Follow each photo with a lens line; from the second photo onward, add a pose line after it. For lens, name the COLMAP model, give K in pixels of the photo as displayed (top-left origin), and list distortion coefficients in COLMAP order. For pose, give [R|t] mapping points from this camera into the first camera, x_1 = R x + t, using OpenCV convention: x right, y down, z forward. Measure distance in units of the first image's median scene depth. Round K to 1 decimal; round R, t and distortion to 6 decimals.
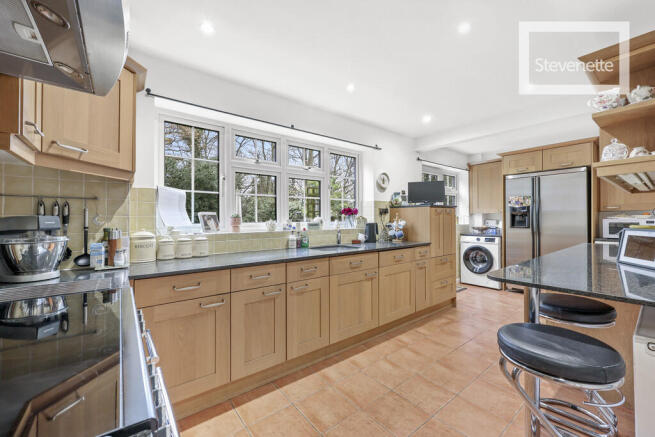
lens RADIAL K [[263.3, 0, 331.4], [0, 263.3, 214.7], [0, 0, 1]] dist [0.000157, 0.000268]
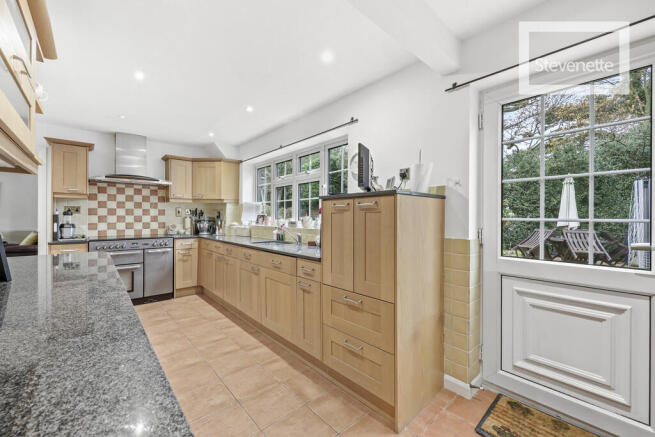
lens RADIAL K [[263.3, 0, 330.3], [0, 263.3, 221.1], [0, 0, 1]] dist [0.000157, 0.000268]
pose [[0.063932, 0.012067, -0.997881, 1.201418], [0.006431, 0.999901, 0.012503, 0.014380], [0.997934, -0.007216, 0.063848, 1.194882]]
